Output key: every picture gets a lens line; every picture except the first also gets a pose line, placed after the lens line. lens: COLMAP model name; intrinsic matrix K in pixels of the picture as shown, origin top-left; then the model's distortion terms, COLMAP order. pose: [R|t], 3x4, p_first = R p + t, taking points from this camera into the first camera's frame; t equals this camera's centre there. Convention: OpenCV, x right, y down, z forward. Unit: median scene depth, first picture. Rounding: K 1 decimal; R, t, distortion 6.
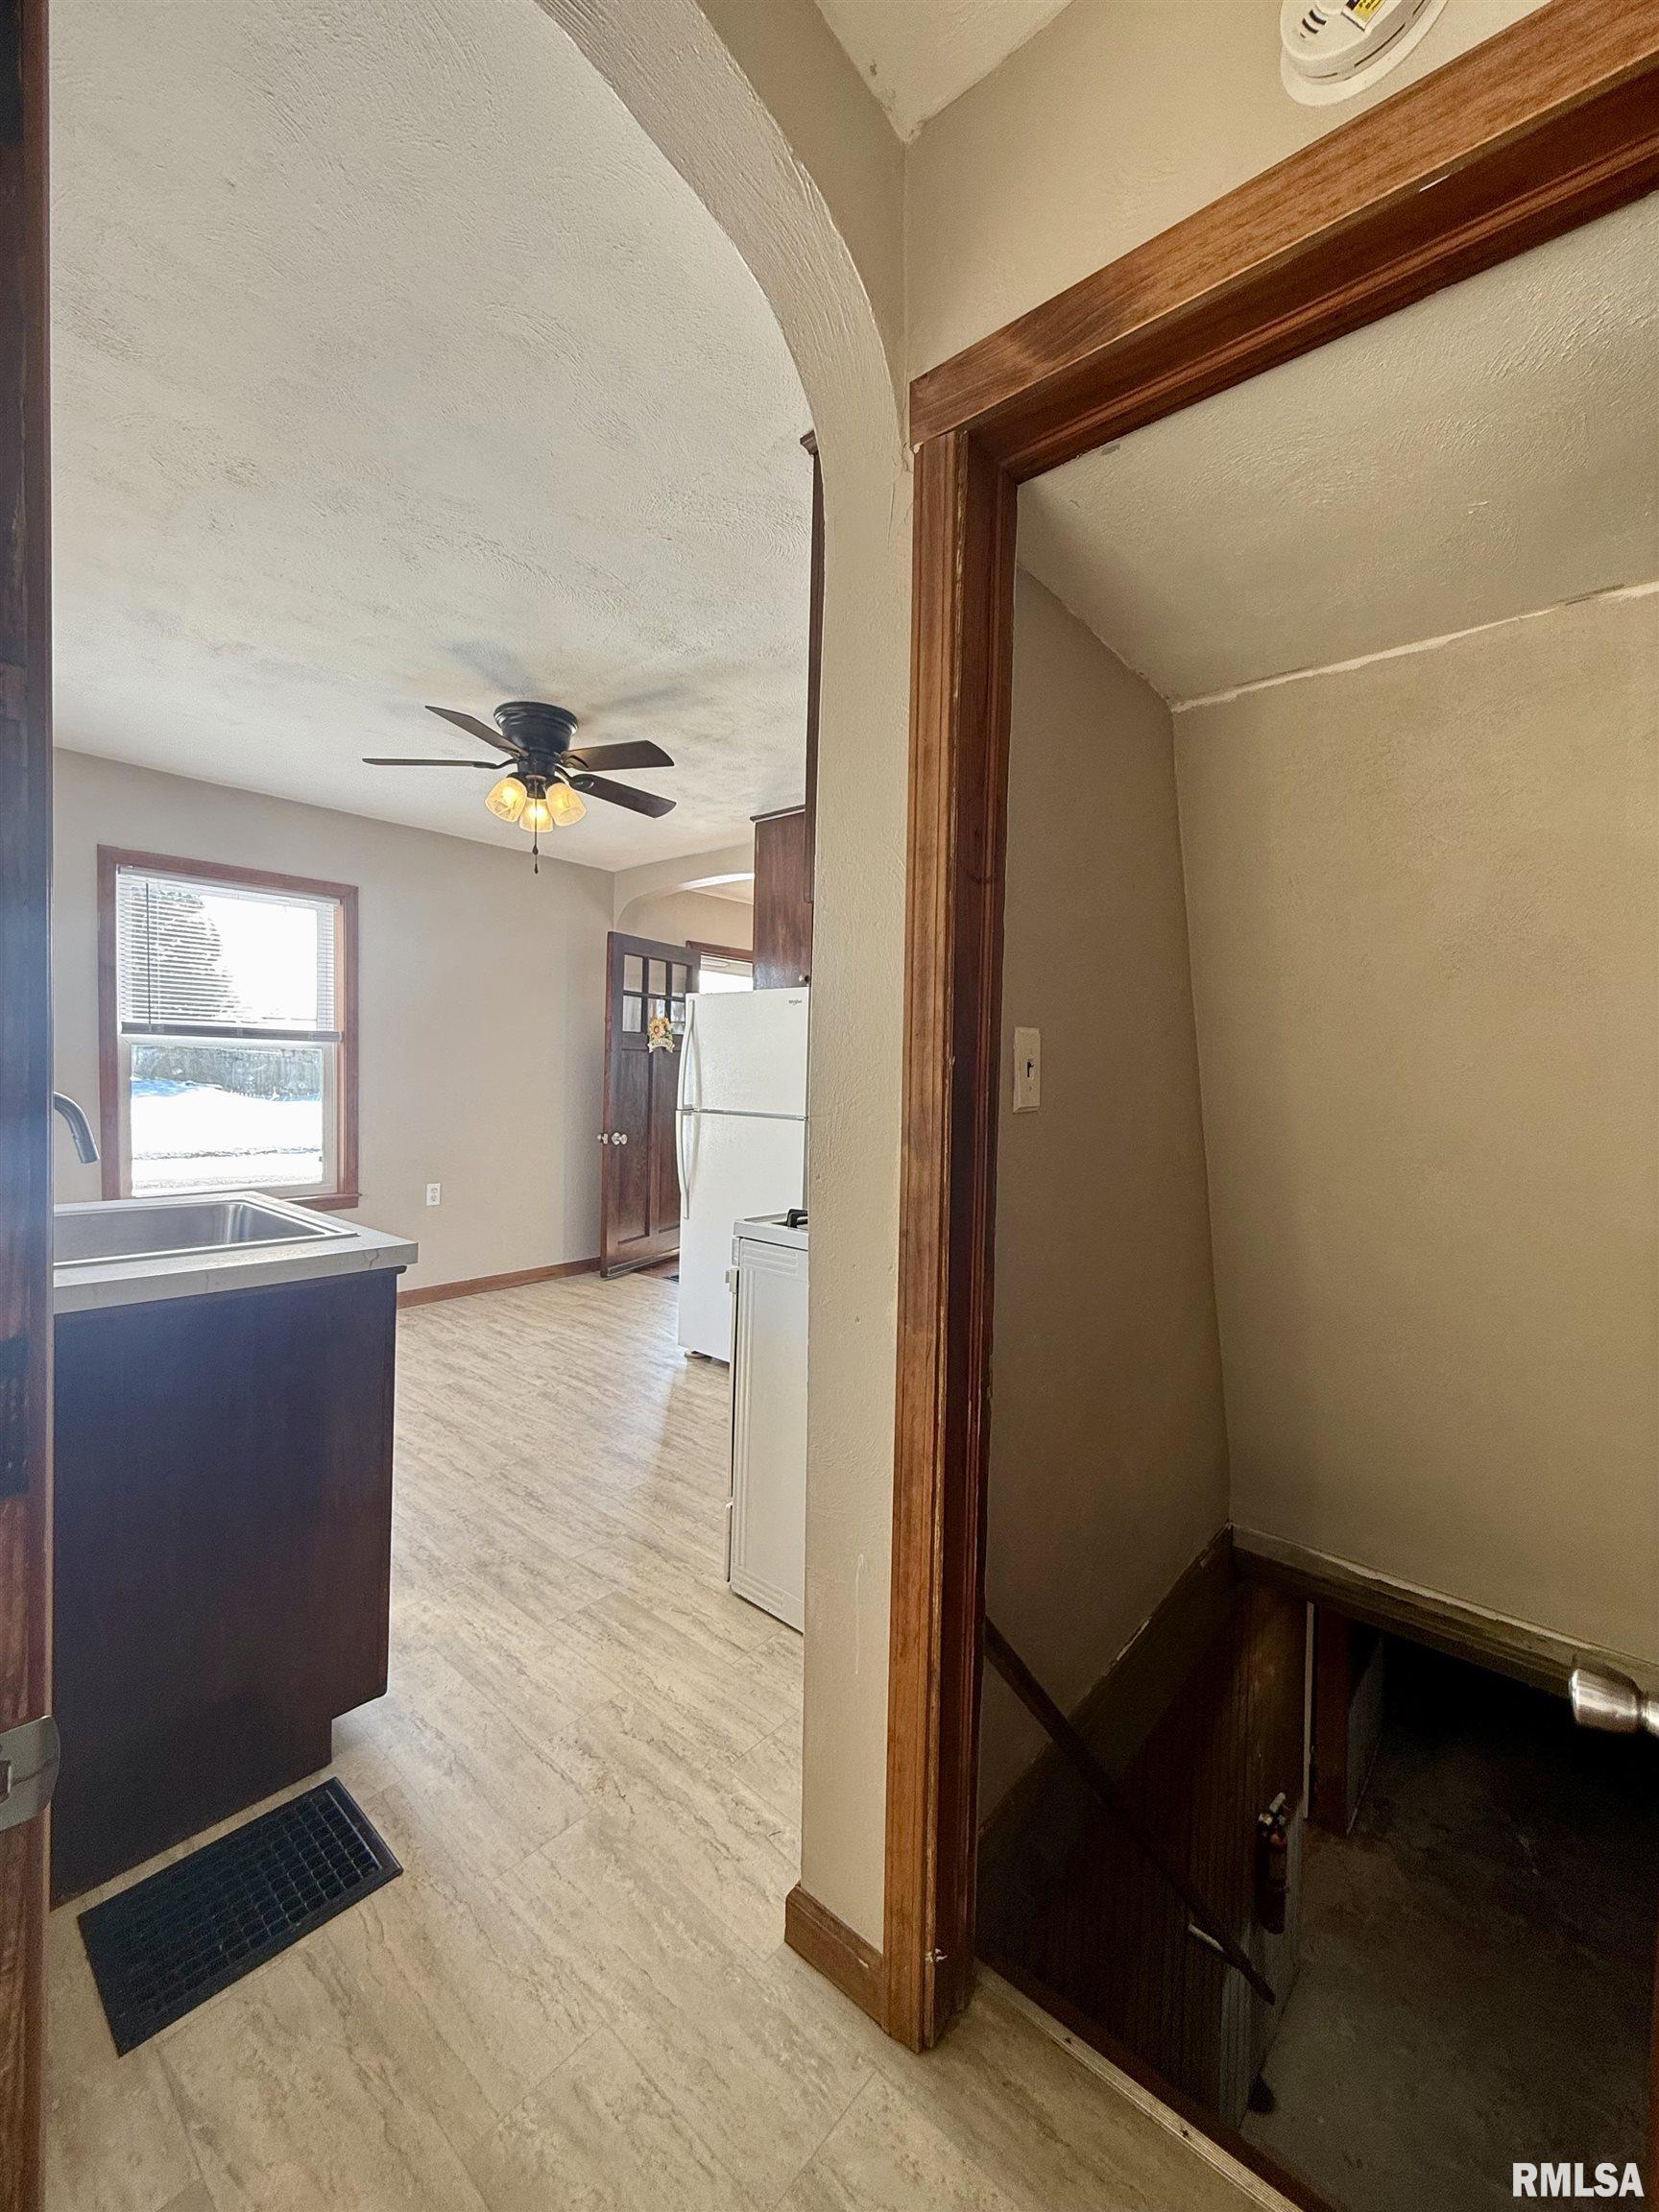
lens RADIAL K [[880.4, 0, 837.2], [0, 880.4, 1093.2], [0, 0, 1]] dist [-0.002134, 0.000519]
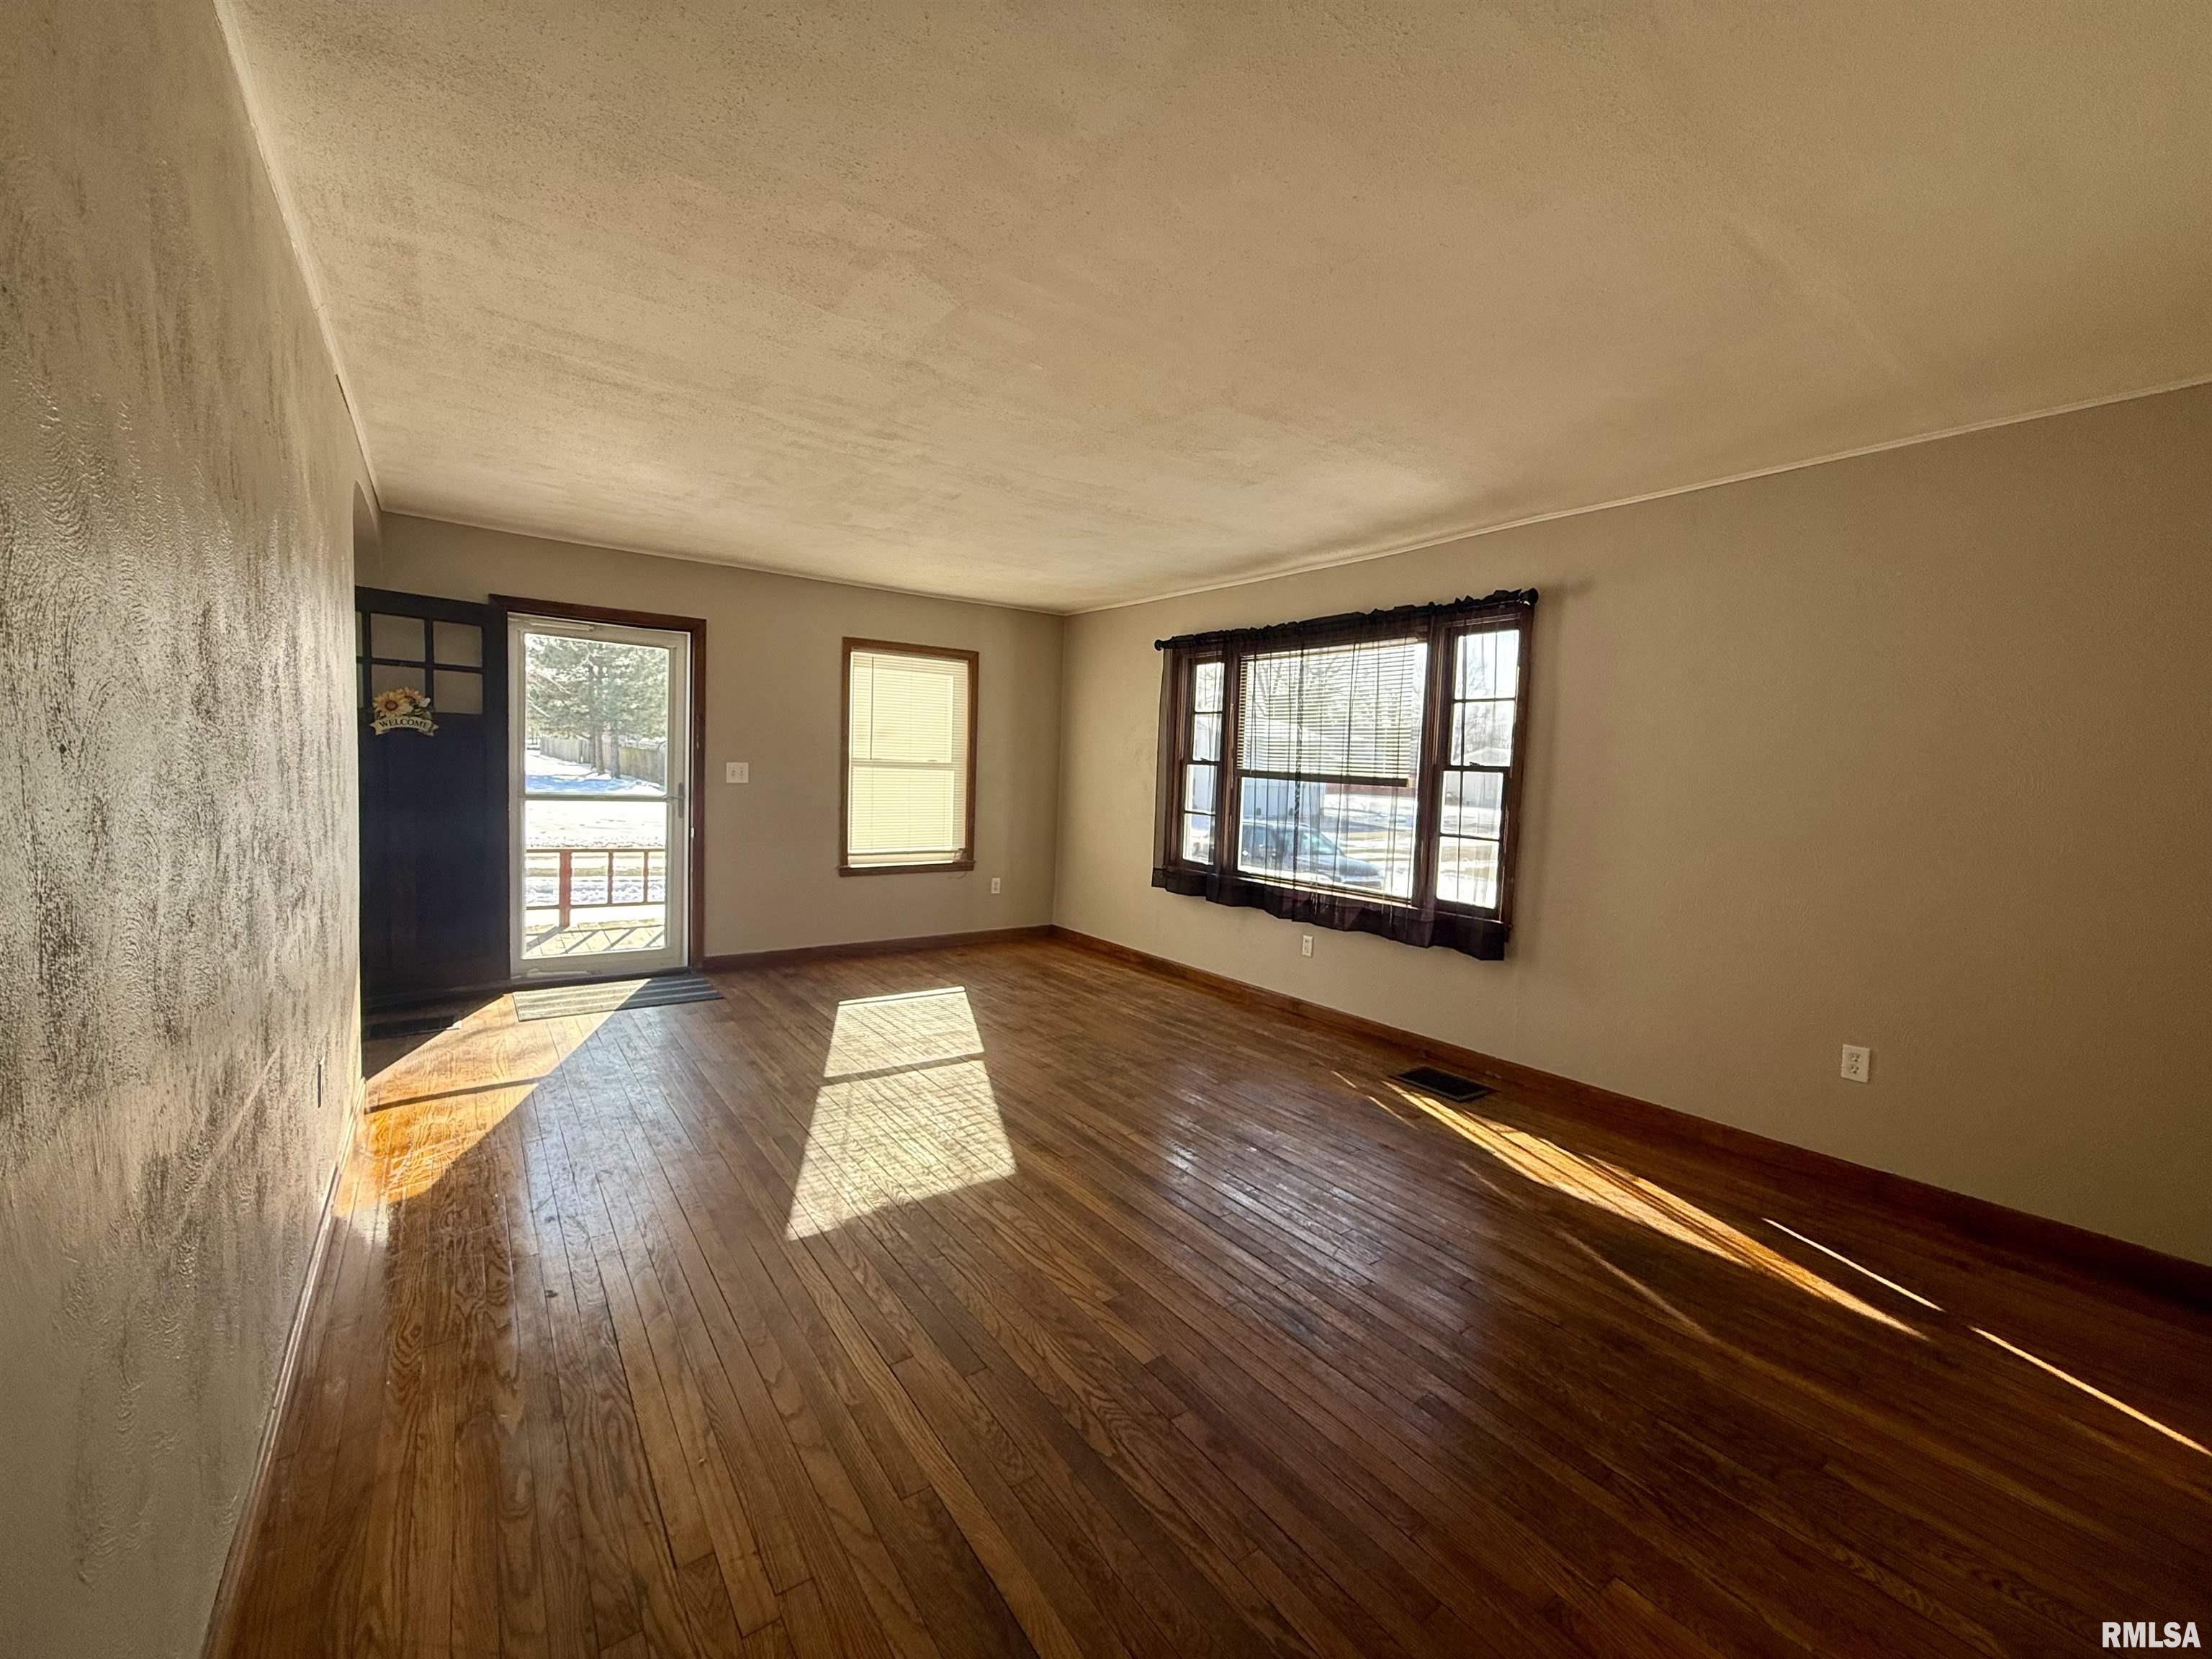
lens RADIAL K [[880.4, 0, 1106.5], [0, 880.4, 829.9], [0, 0, 1]] dist [-0.002134, 0.000519]
pose [[0.970497, 0.033038, -0.238839, 0.851121], [-0.026632, 0.999195, 0.030001, -0.003007], [0.239638, -0.022755, 0.970596, 0.564463]]
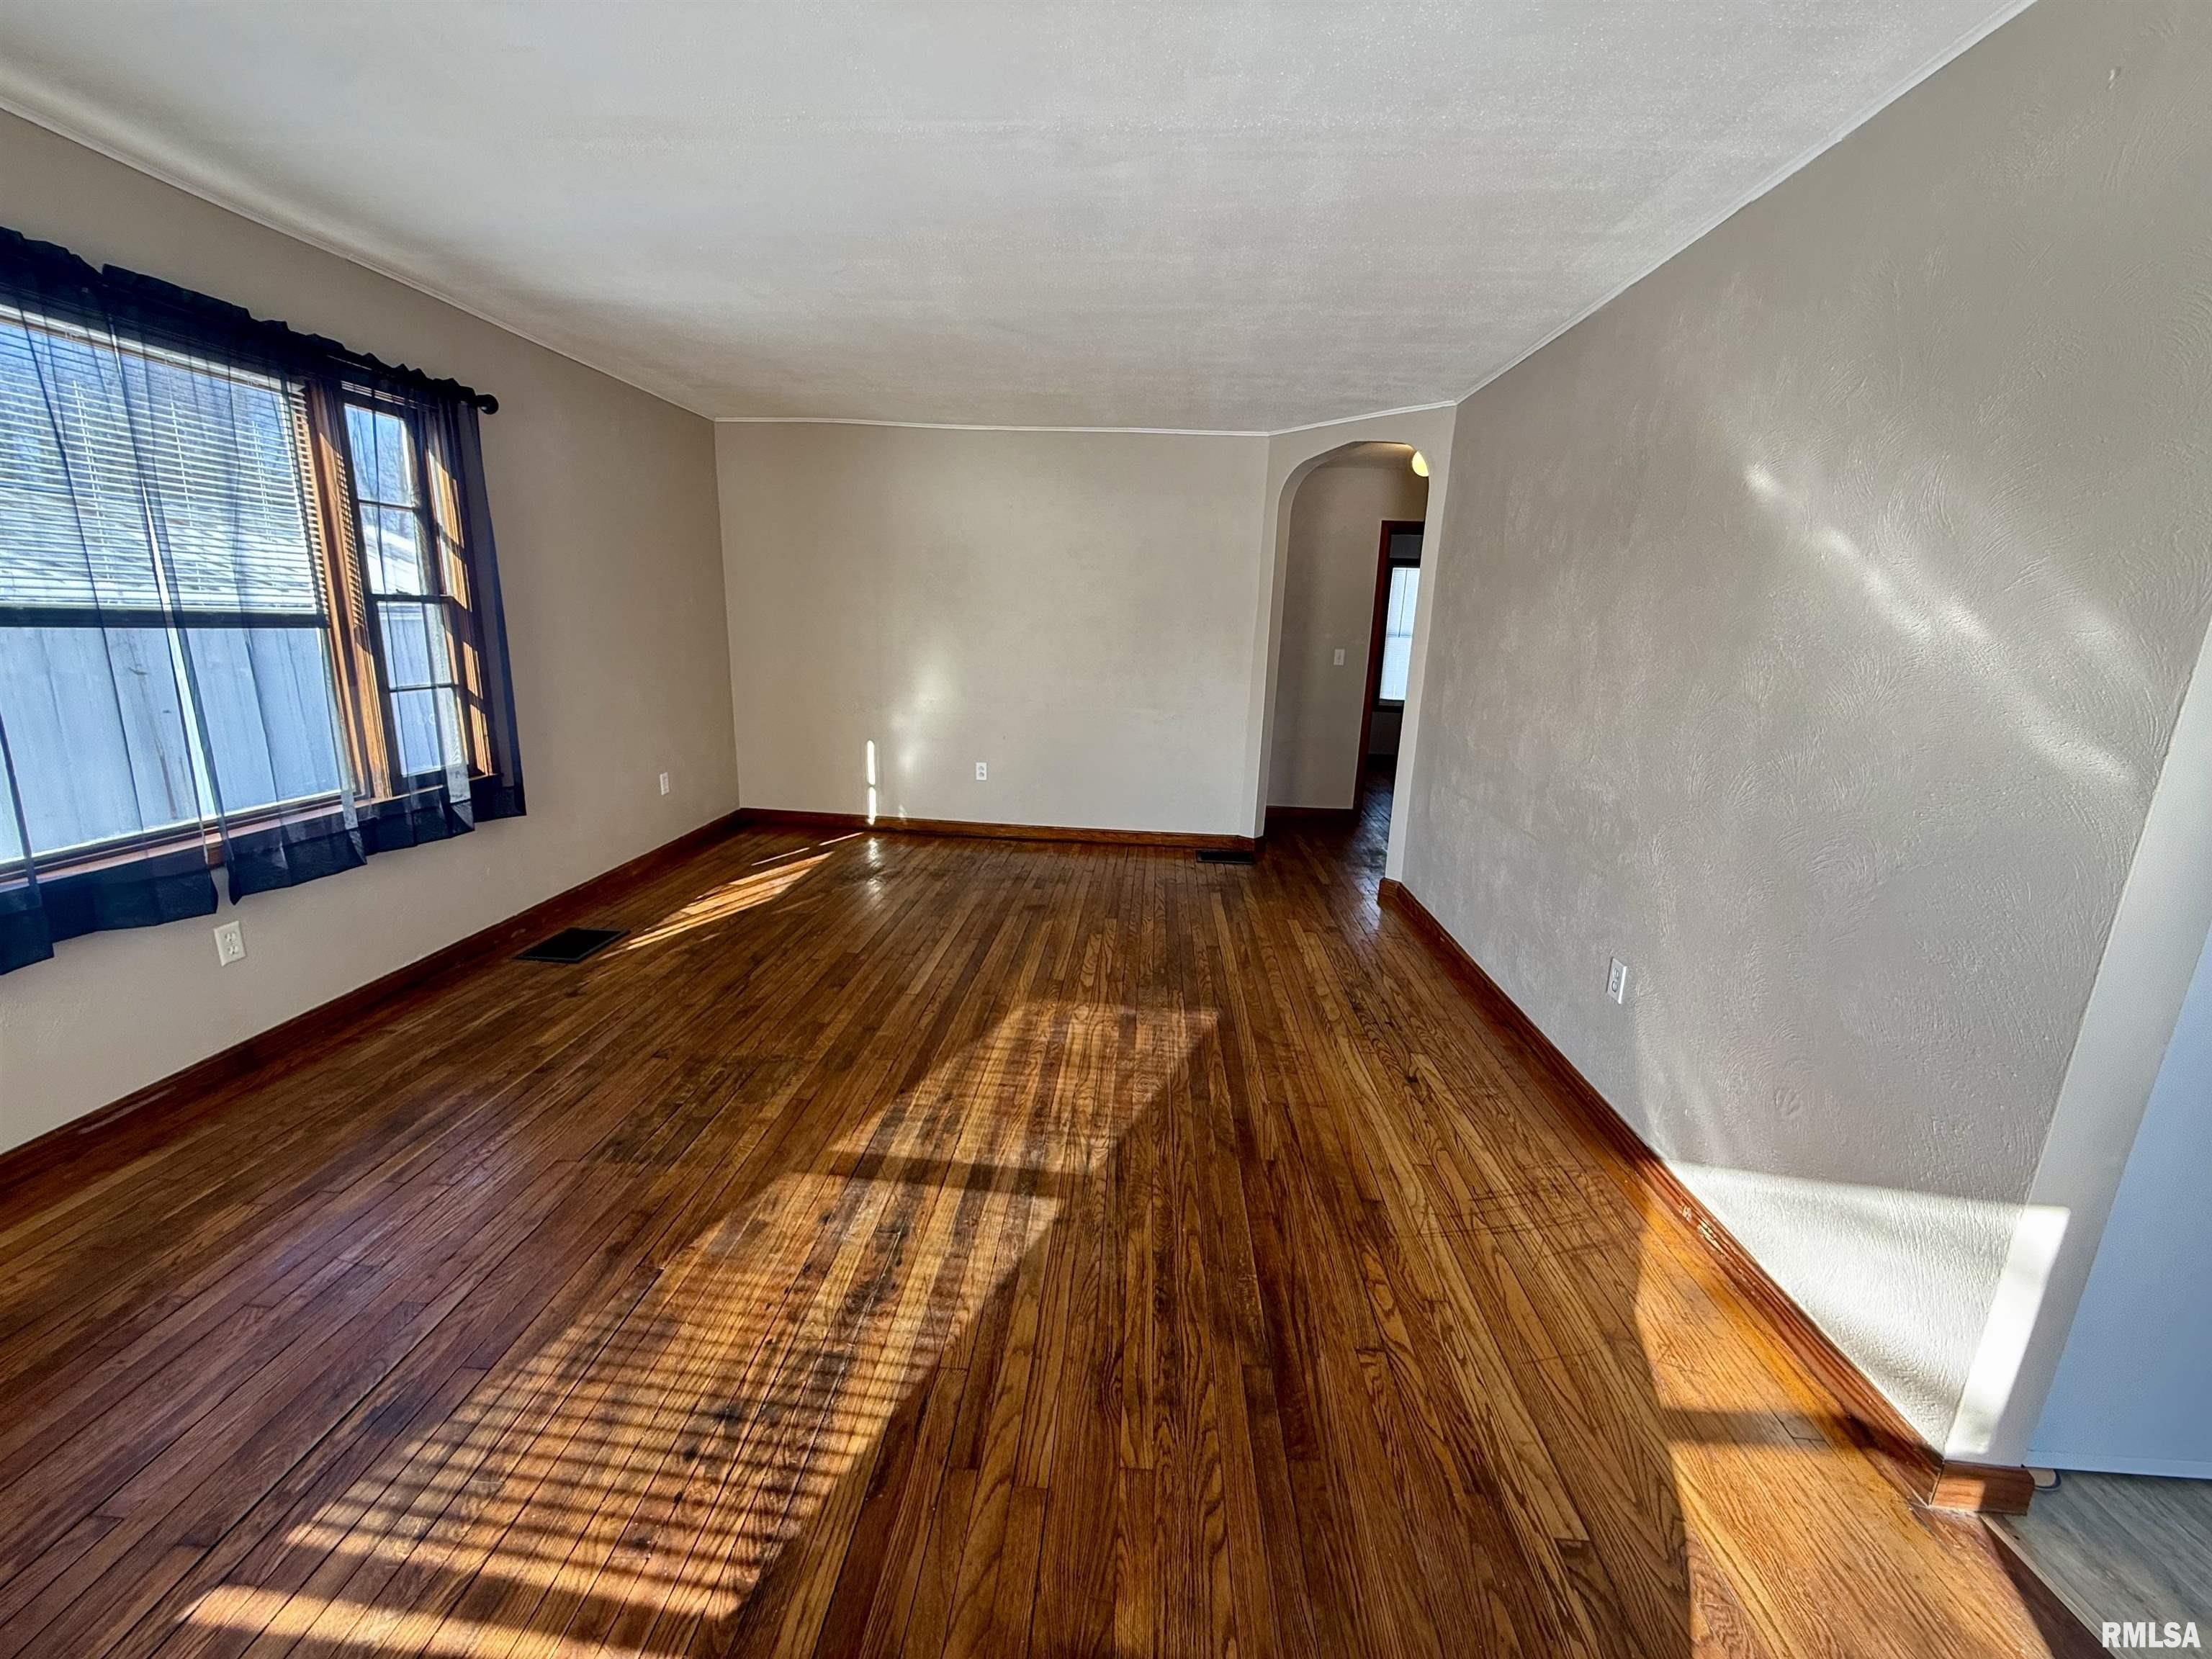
lens RADIAL K [[880.4, 0, 1102.5], [0, 880.4, 826.1], [0, 0, 1]] dist [-0.002134, 0.000519]
pose [[-0.595261, -0.229931, 0.769933, -0.068790], [-0.025912, 0.963179, 0.267609, -0.089345], [-0.803115, 0.139347, -0.579301, 1.710630]]
